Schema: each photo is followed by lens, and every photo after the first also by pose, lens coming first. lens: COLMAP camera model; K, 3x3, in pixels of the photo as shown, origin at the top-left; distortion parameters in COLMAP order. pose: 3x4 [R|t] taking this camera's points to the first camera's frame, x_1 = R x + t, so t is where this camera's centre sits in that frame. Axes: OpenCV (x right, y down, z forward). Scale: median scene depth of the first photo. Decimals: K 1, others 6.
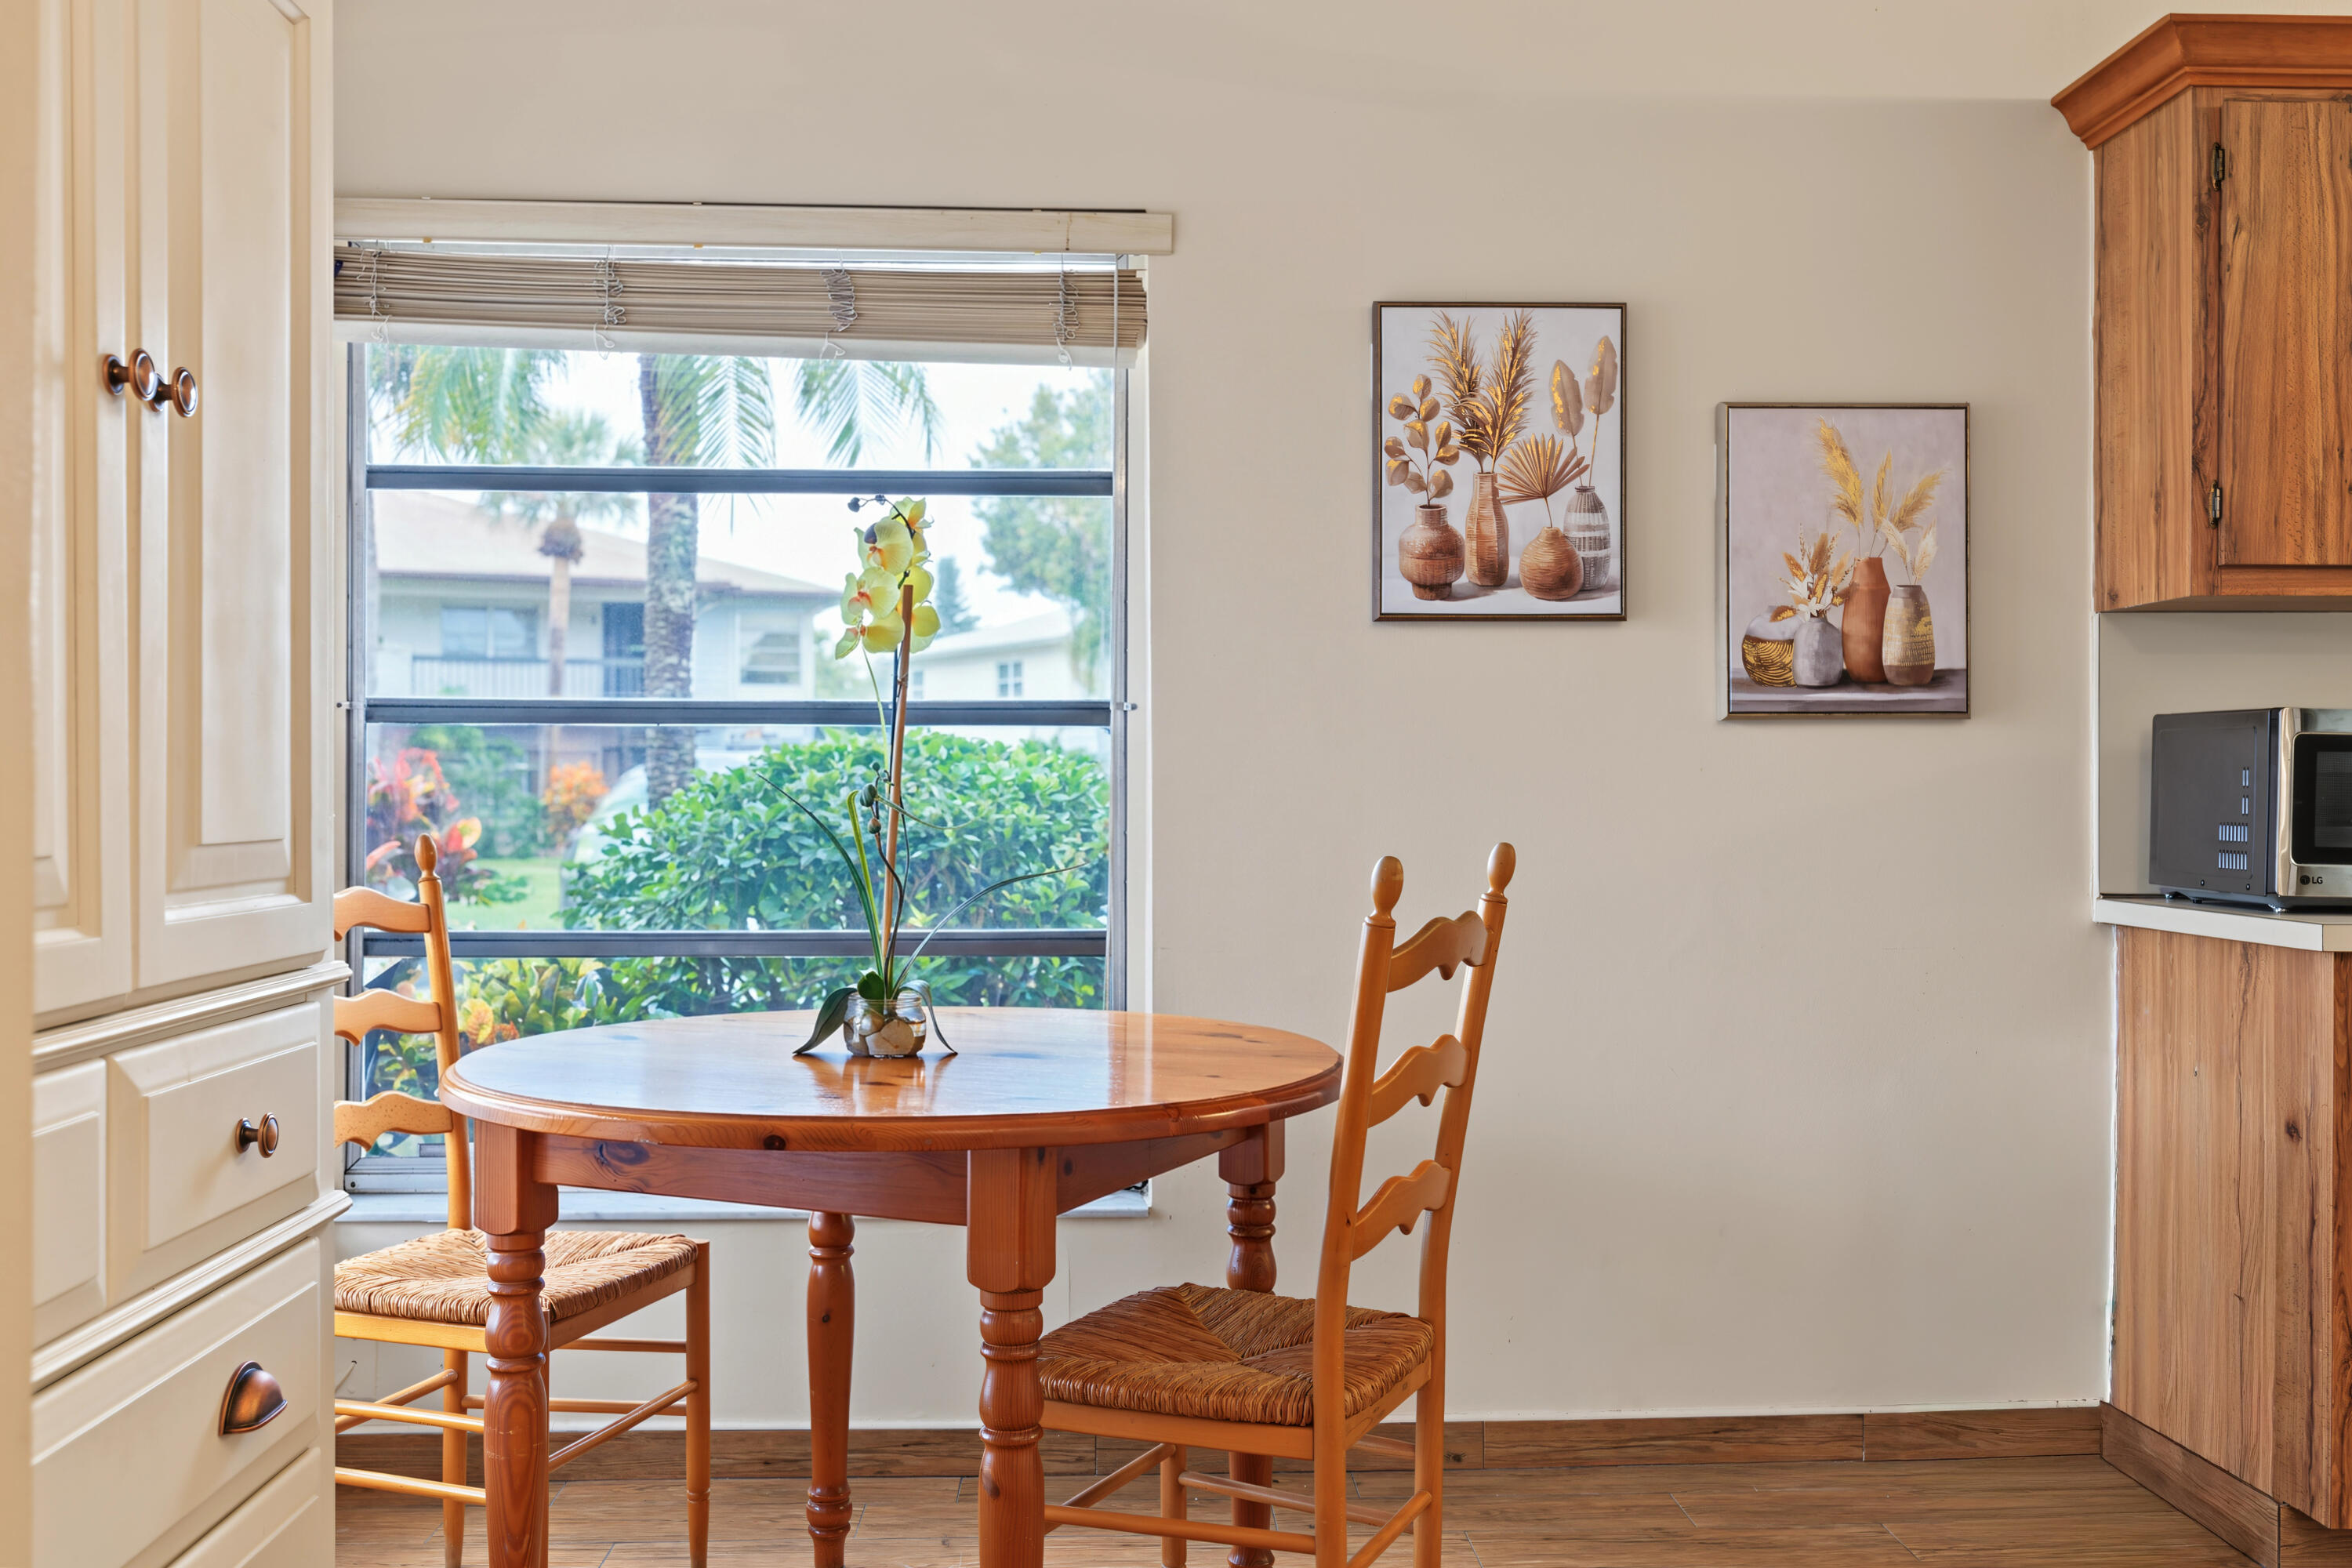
lens RADIAL K [[2063.9, 0, 1205.9], [0, 2063.9, 784.3], [0, 0, 1]] dist [0.004036, -0.006573]
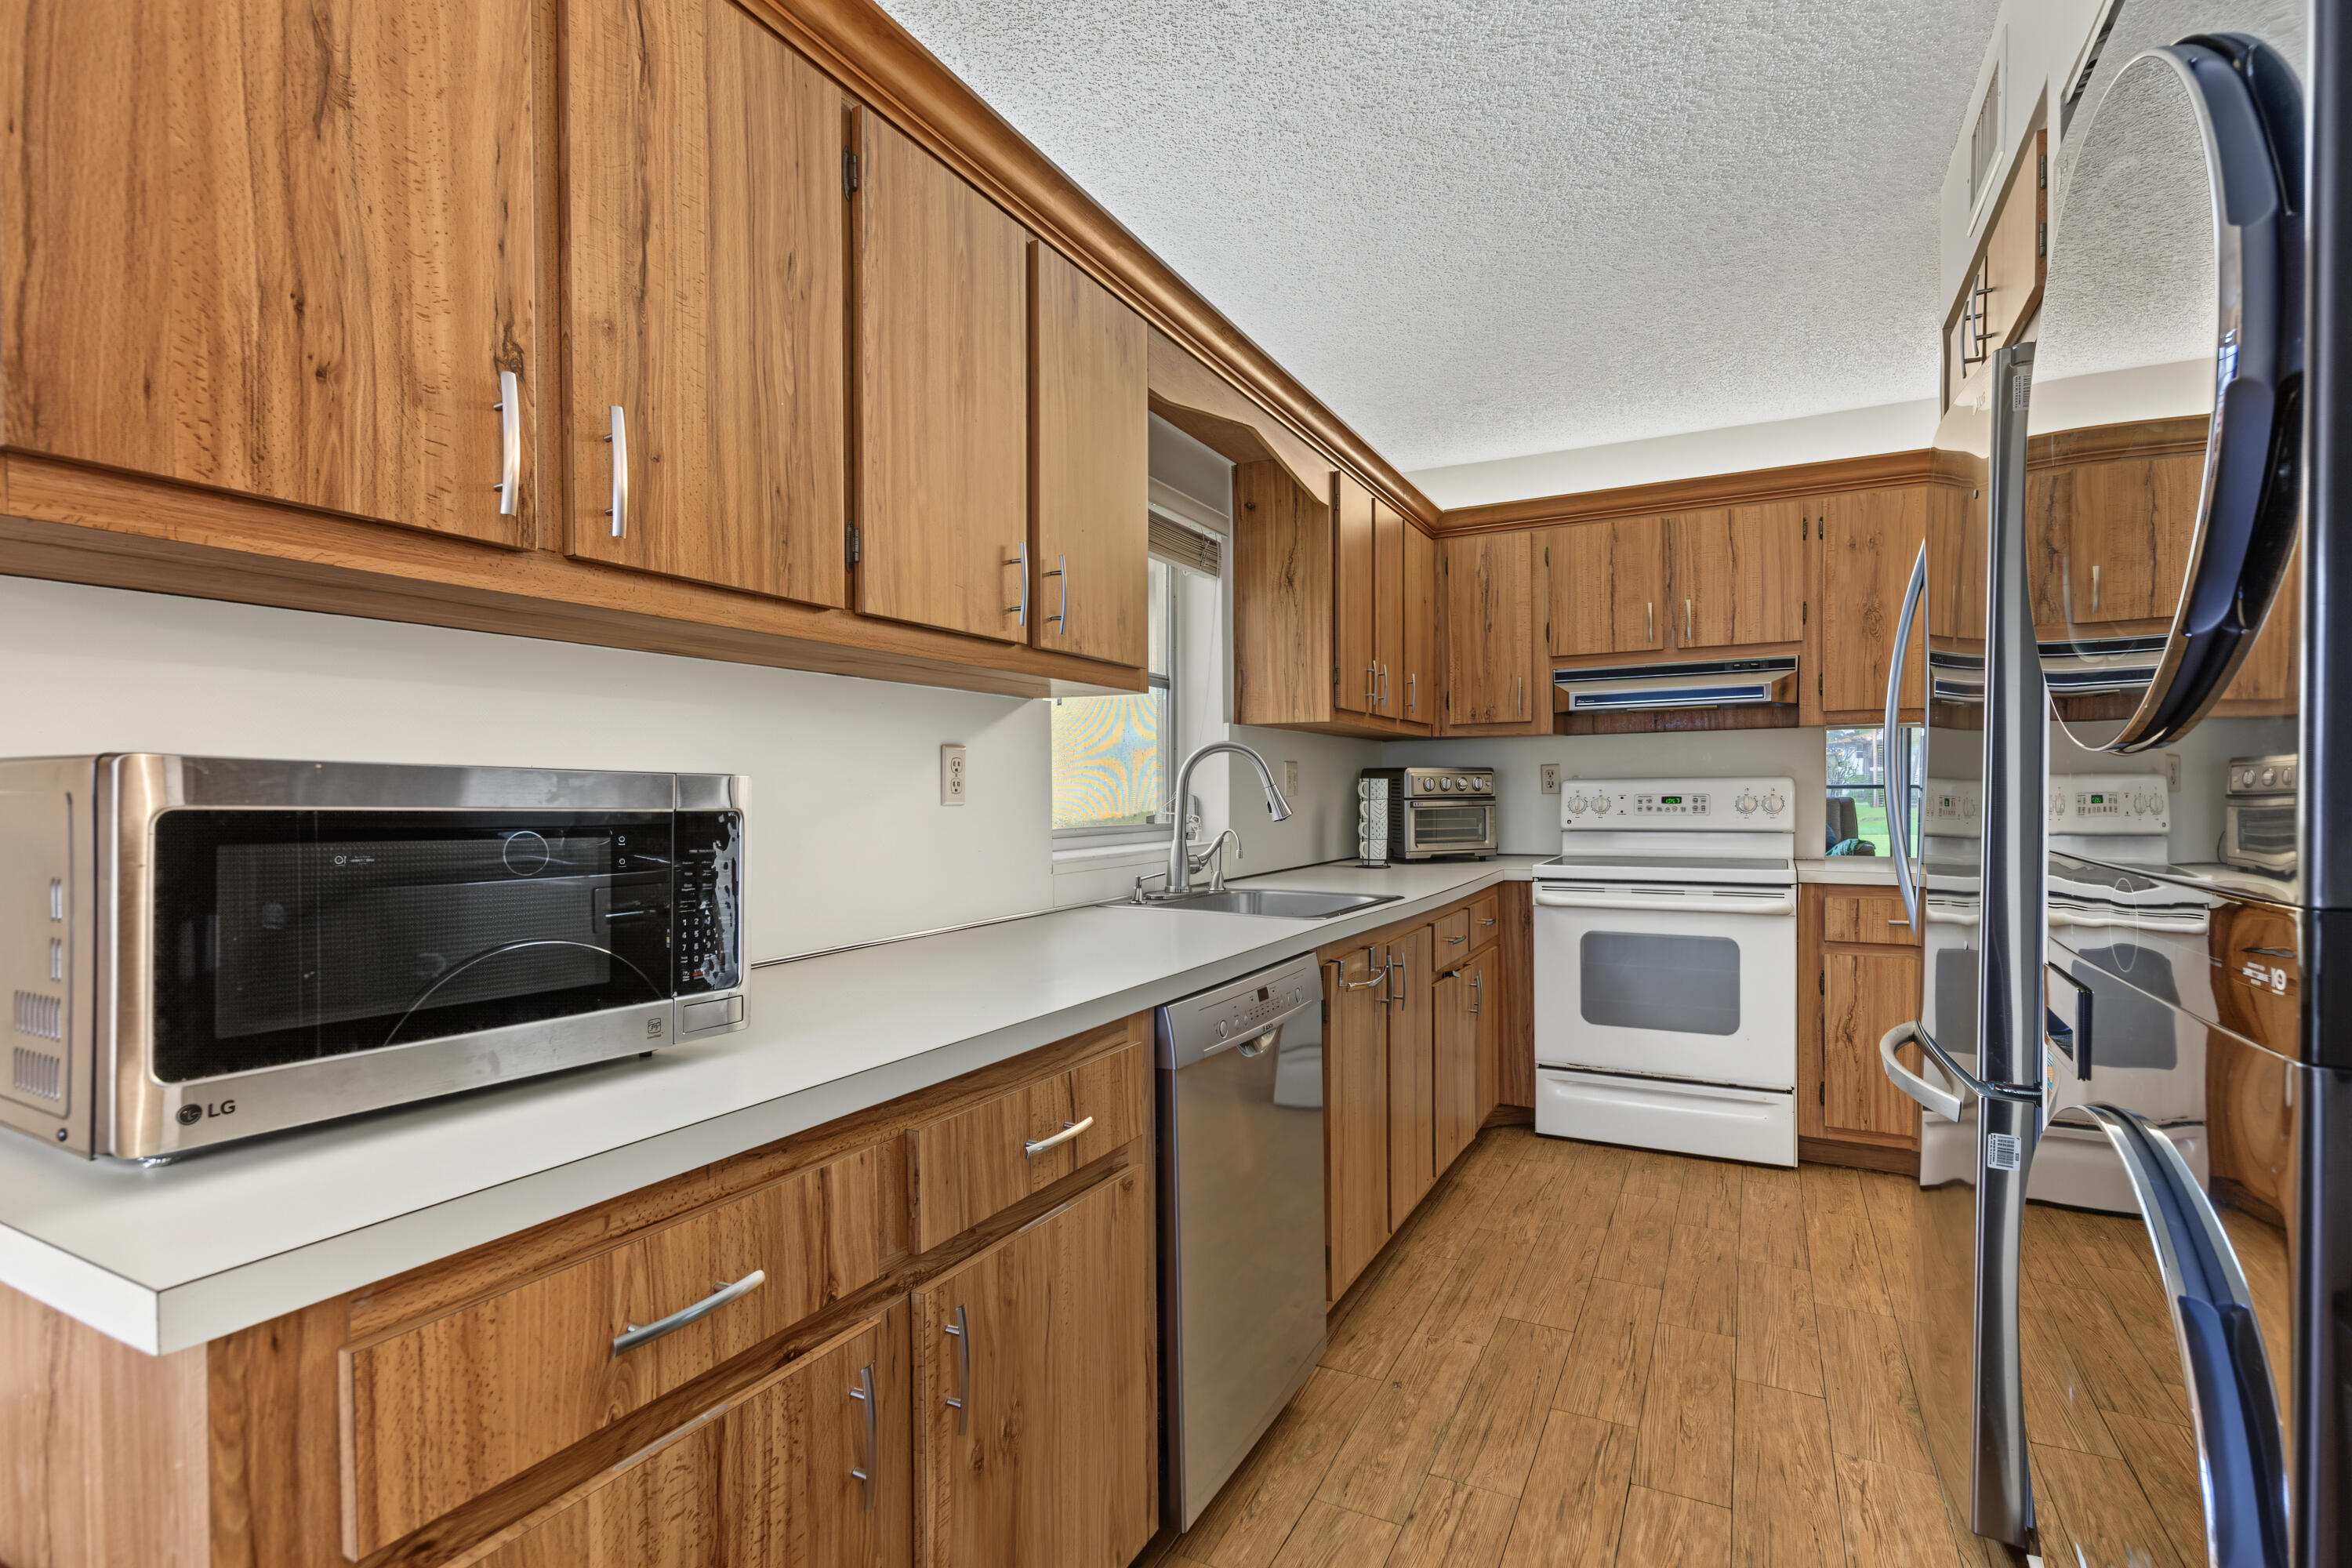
lens RADIAL K [[1091.6, 0, 1169.3], [0, 1091.6, 849.1], [0, 0, 1]] dist [-0.016239, -0.000041]
pose [[0.521425, -0.043147, 0.852206, 0.418396], [0.005485, 0.998870, 0.047217, -0.024573], [-0.853280, -0.019946, 0.521072, 0.643267]]
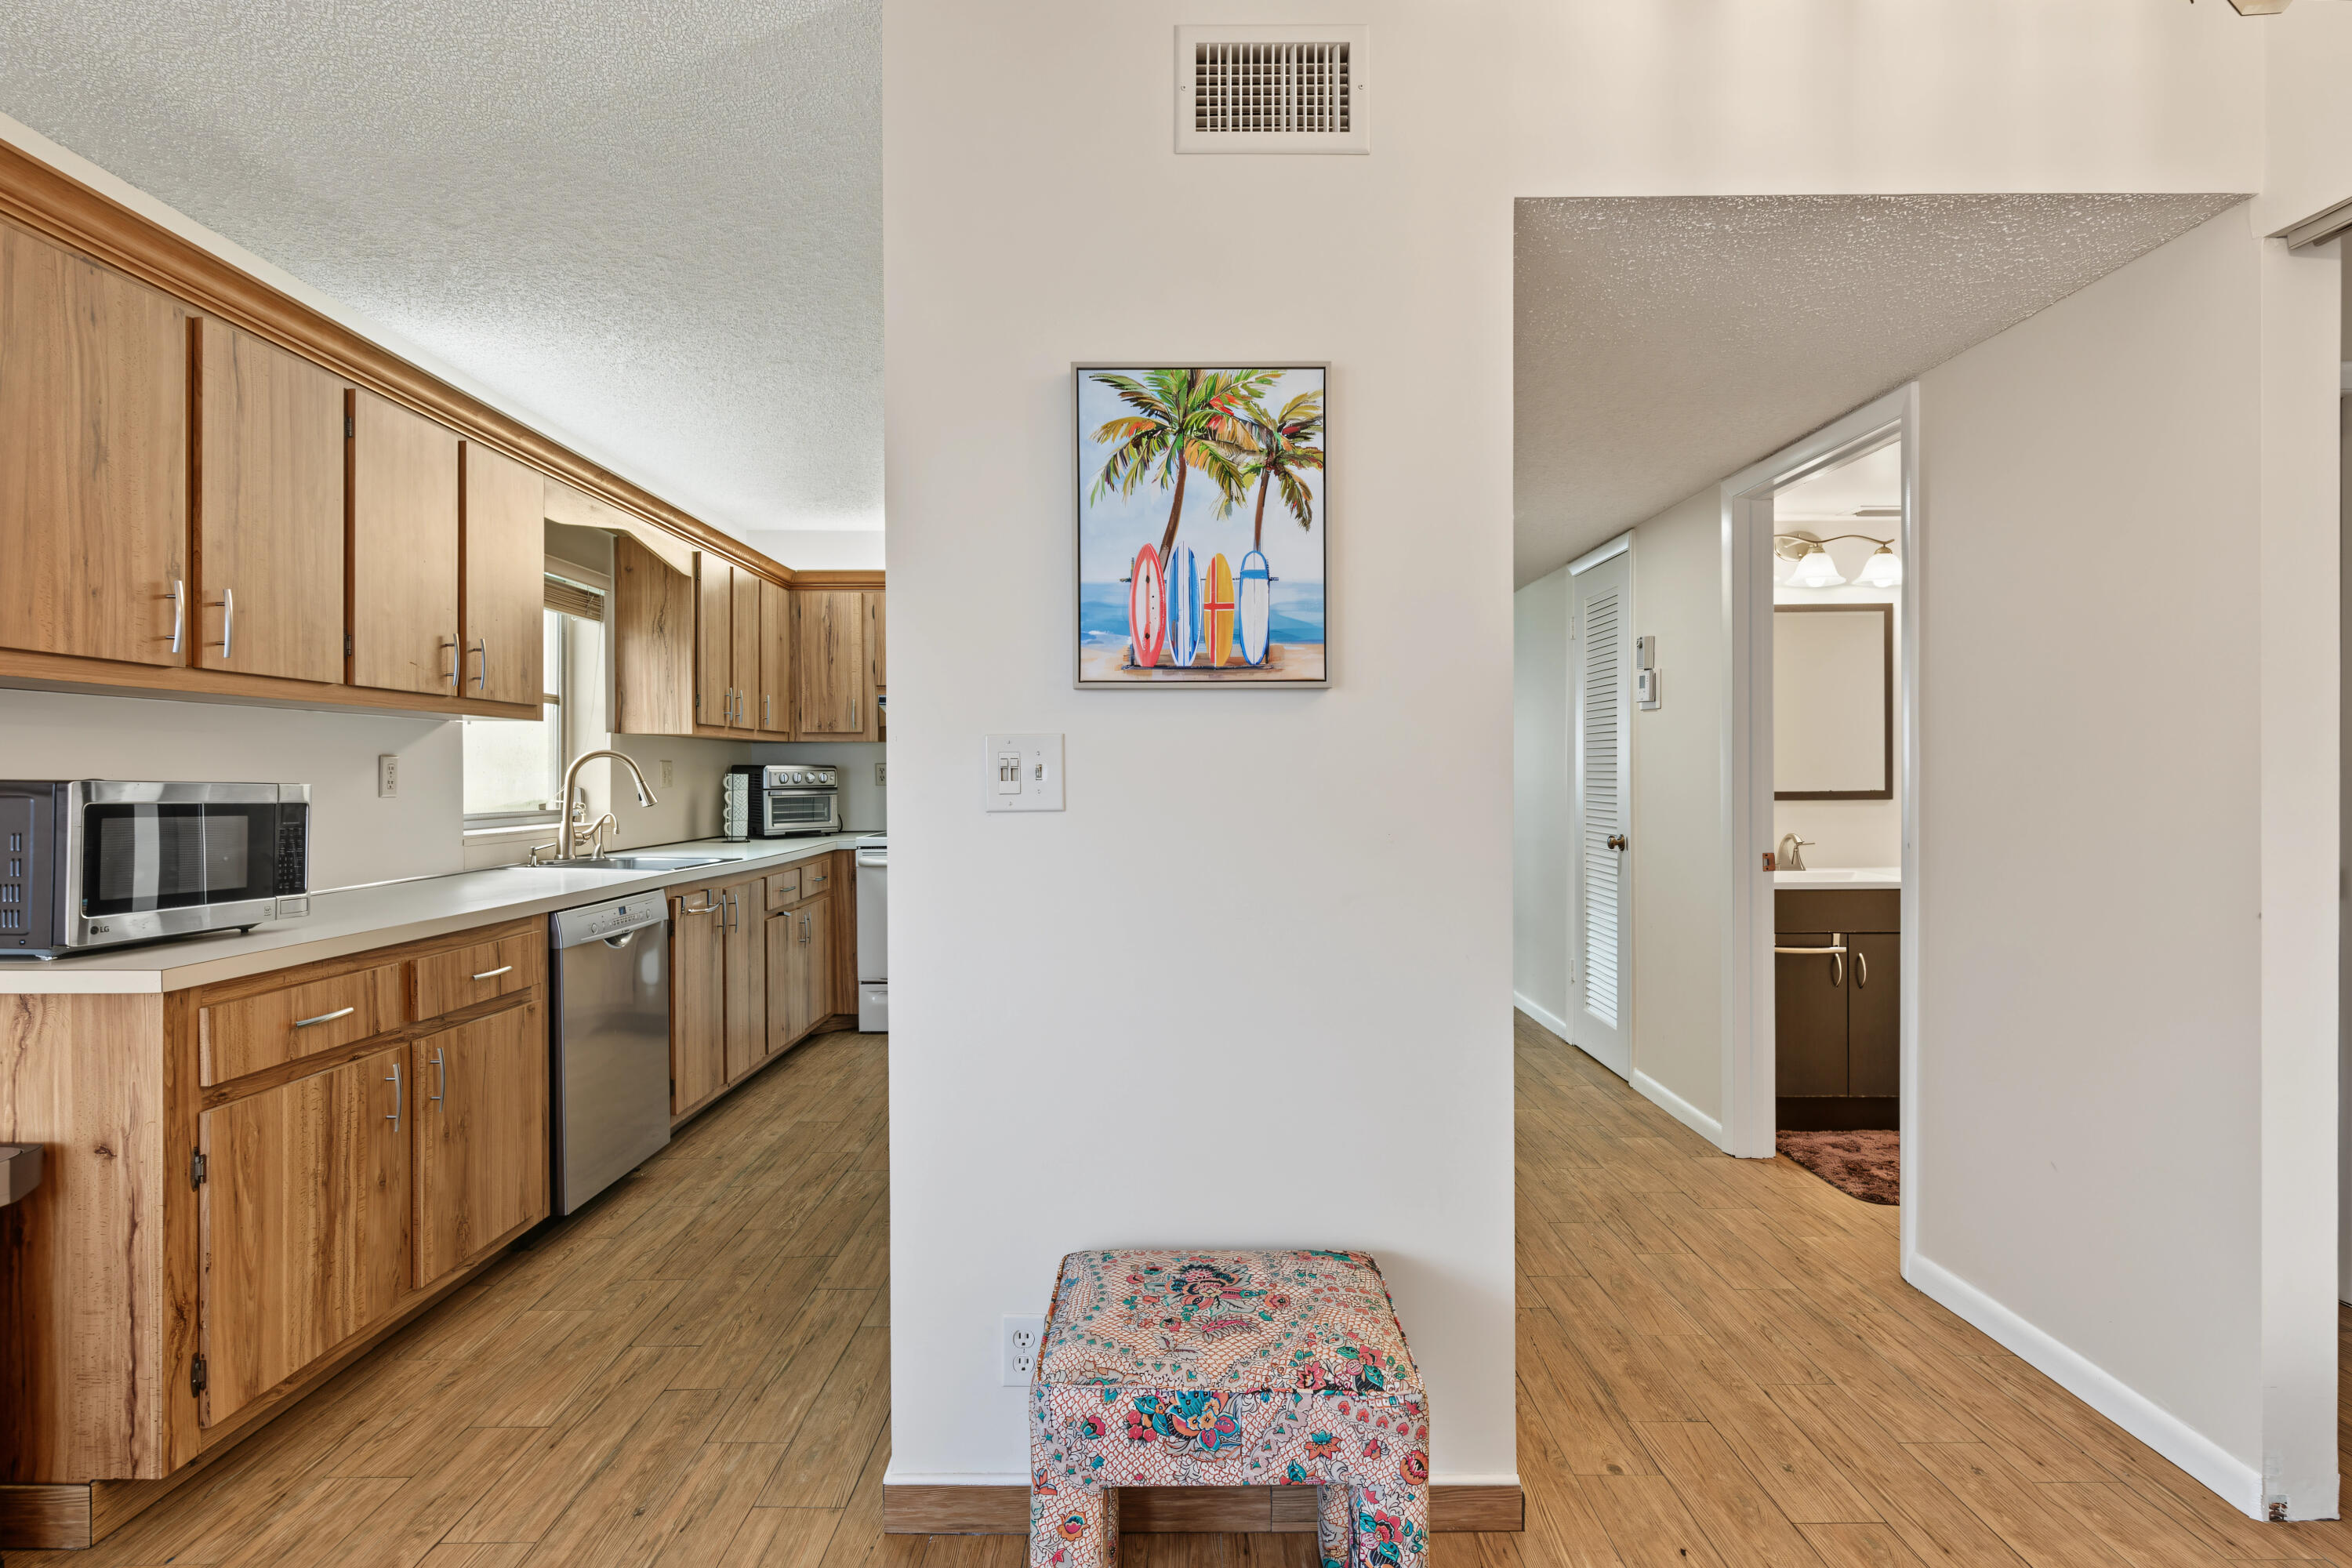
lens RADIAL K [[1145.5, 0, 1176.0], [0, 1145.5, 784.0], [0, 0, 1]] dist [0.000276, 0.000893]
pose [[0.054230, -0.003198, 0.998523, -0.069794], [0.000960, 0.999995, 0.003151, -0.034933], [-0.998528, 0.000787, 0.054233, 0.344991]]
